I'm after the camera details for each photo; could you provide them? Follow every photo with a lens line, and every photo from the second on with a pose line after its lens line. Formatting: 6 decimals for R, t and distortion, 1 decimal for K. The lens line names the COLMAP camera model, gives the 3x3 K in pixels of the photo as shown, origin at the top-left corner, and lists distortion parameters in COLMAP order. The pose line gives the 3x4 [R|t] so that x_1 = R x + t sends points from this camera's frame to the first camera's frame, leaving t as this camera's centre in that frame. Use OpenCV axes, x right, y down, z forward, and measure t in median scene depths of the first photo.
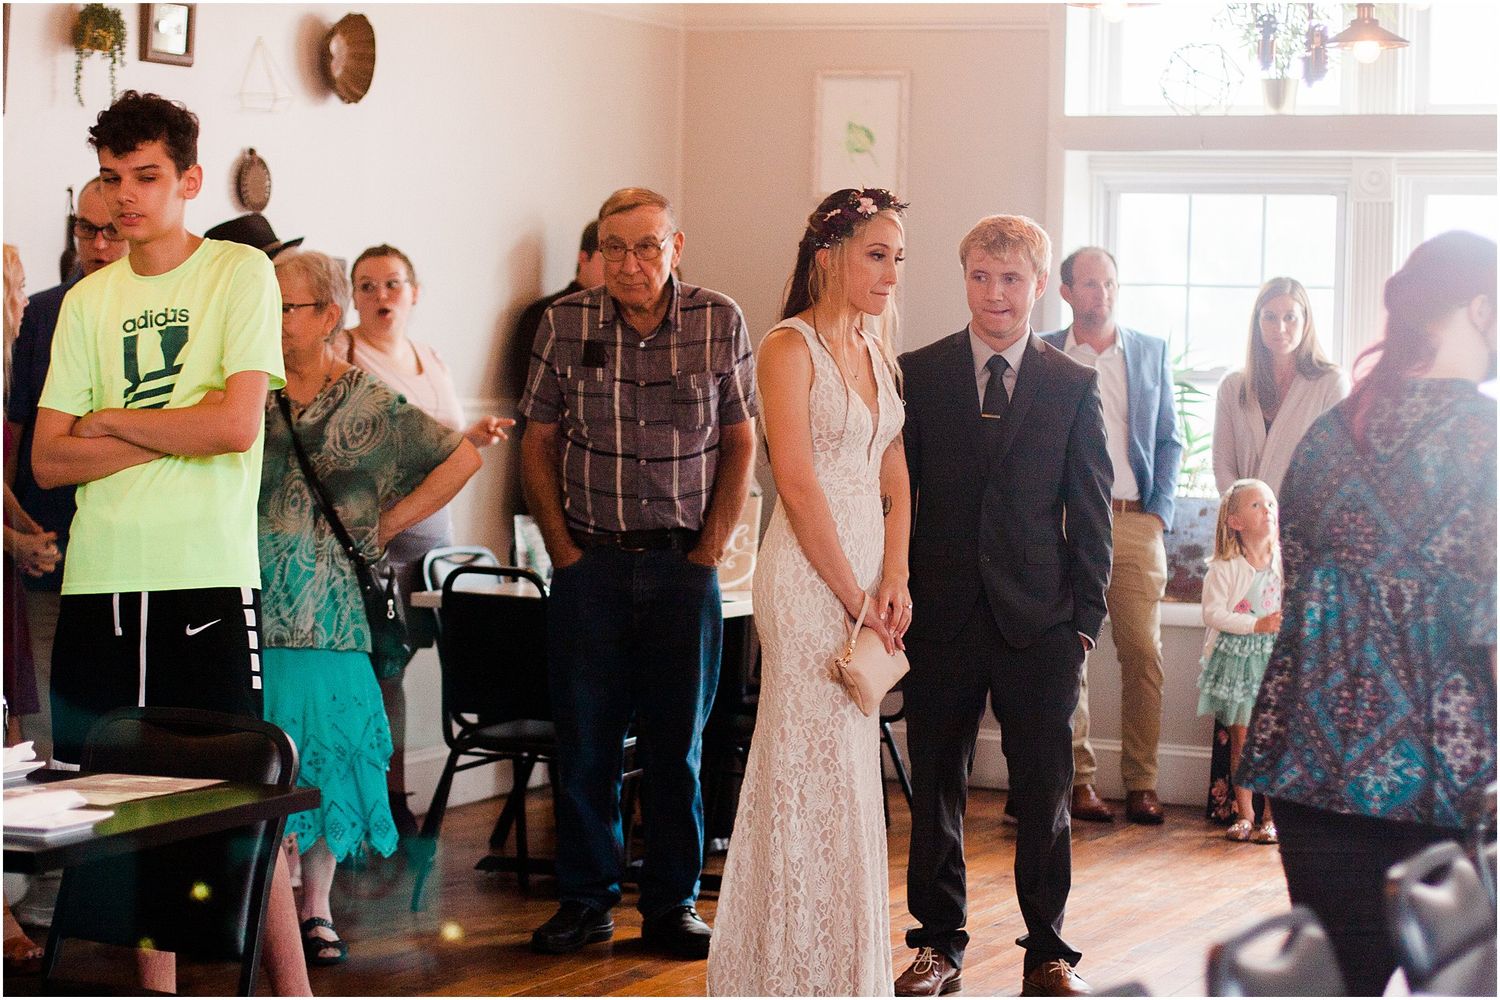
lens RADIAL K [[3620.3, 0, 750.0], [0, 3620.3, 500.0], [0, 0, 1]] dist [-0.148943, -0.345342]
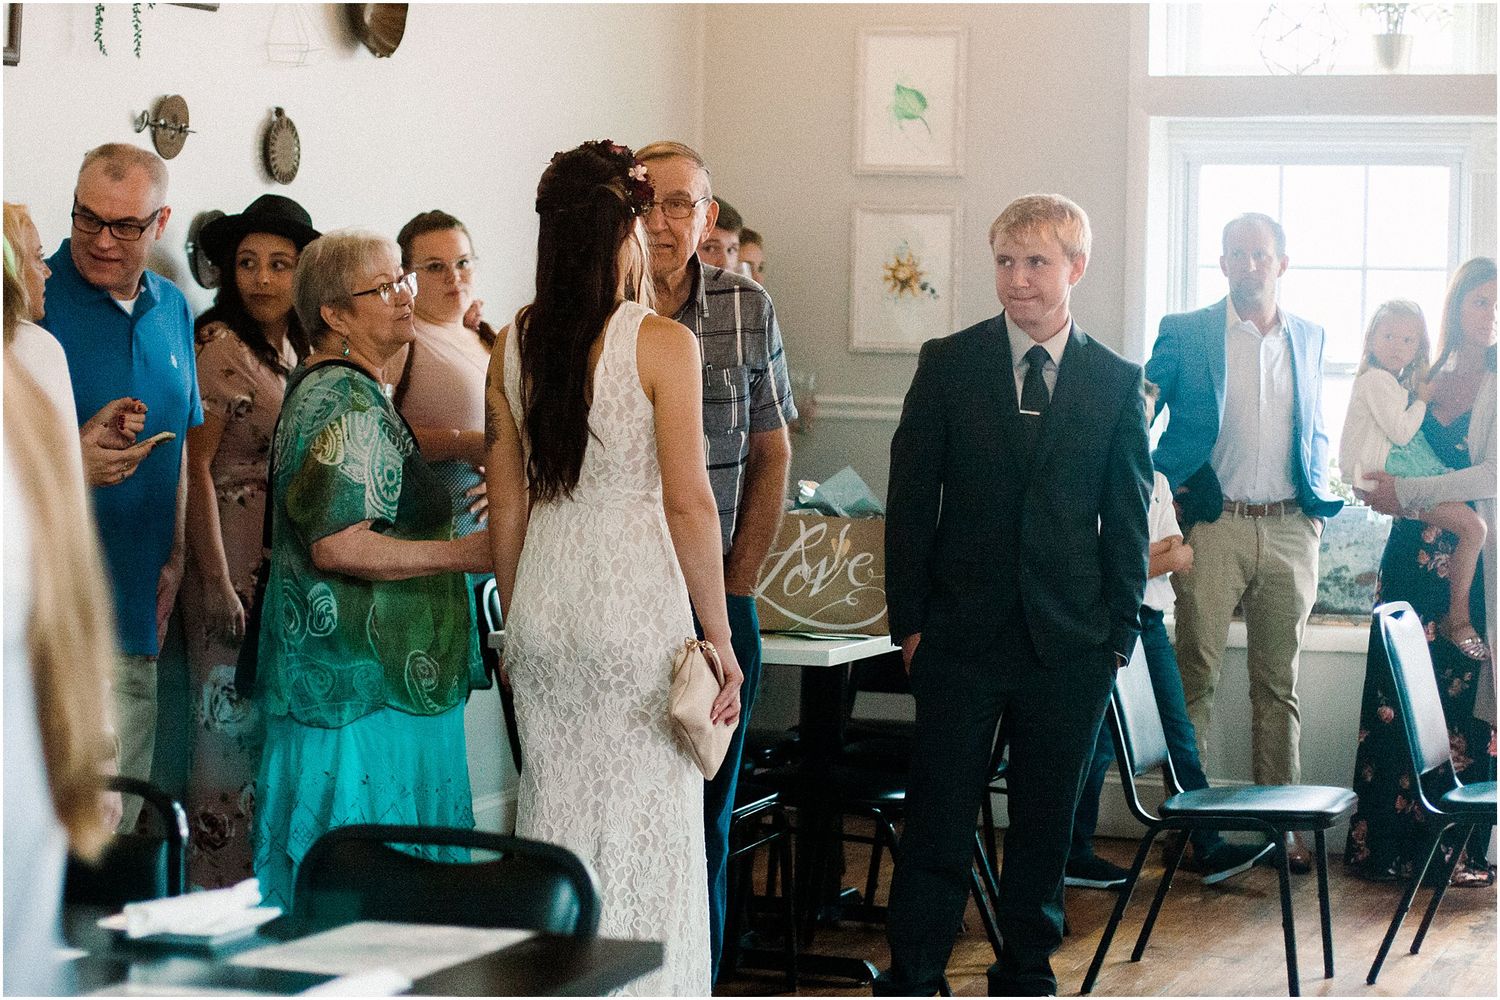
lens RADIAL K [[3620.3, 0, 750.0], [0, 3620.3, 500.0], [0, 0, 1]] dist [-0.148943, -0.345342]
pose [[0.997893, -0.009077, 0.064246, -0.067038], [0.008916, 0.999956, 0.002785, -0.005448], [-0.064268, -0.002206, 0.997930, 0.117992]]
